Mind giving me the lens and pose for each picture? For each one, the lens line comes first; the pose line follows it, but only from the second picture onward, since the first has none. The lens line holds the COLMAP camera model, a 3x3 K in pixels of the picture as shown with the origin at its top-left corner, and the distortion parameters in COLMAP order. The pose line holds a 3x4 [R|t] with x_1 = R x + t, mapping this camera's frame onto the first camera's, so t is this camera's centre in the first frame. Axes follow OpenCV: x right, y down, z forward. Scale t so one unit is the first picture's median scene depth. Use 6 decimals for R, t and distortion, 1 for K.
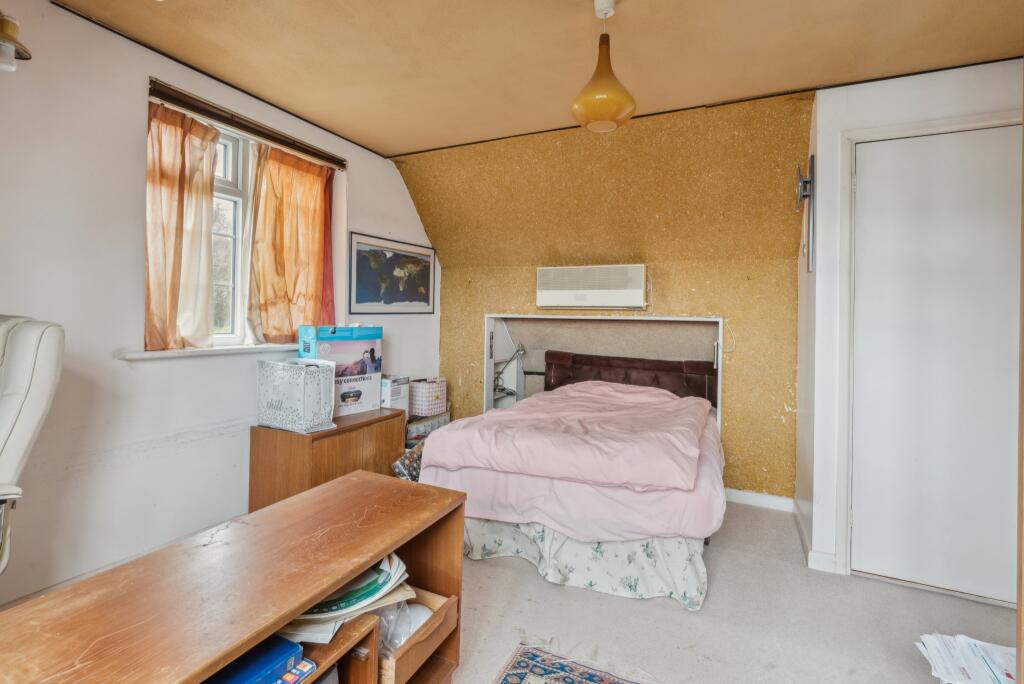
lens RADIAL K [[470.2, 0, 515.9], [0, 470.2, 315.8], [0, 0, 1]] dist [-0.009659, 0.002081]
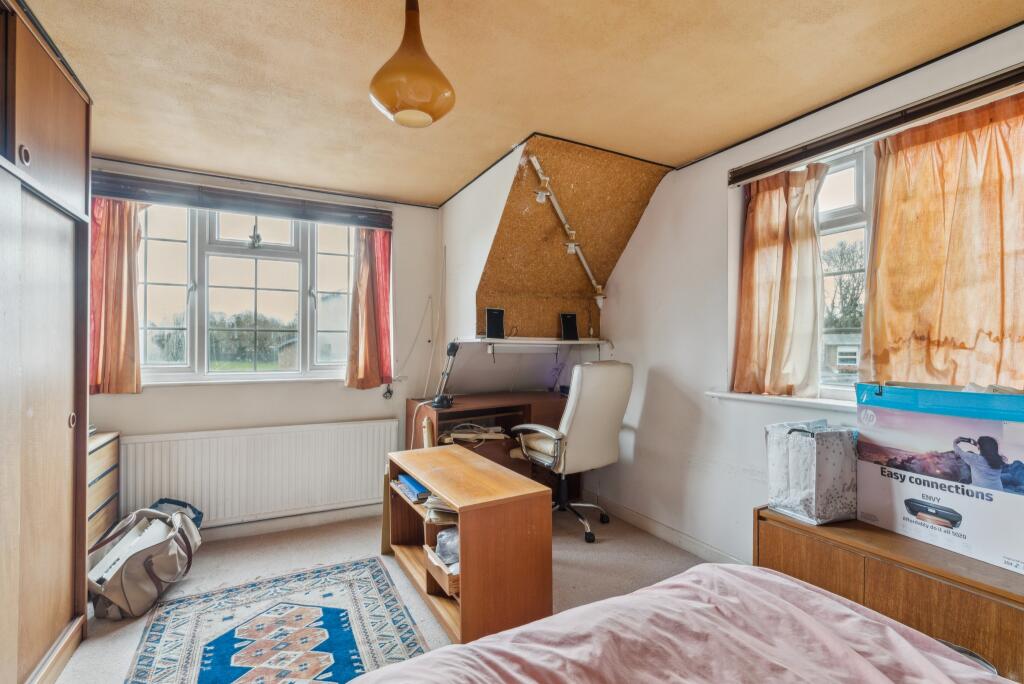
lens RADIAL K [[470.2, 0, 513.4], [0, 470.2, 345.8], [0, 0, 1]] dist [-0.009659, 0.002081]
pose [[-0.601912, -0.021889, -0.798262, 0.404856], [-0.008557, 0.999744, -0.020961, -0.012031], [0.798516, -0.005786, -0.601945, 0.949986]]
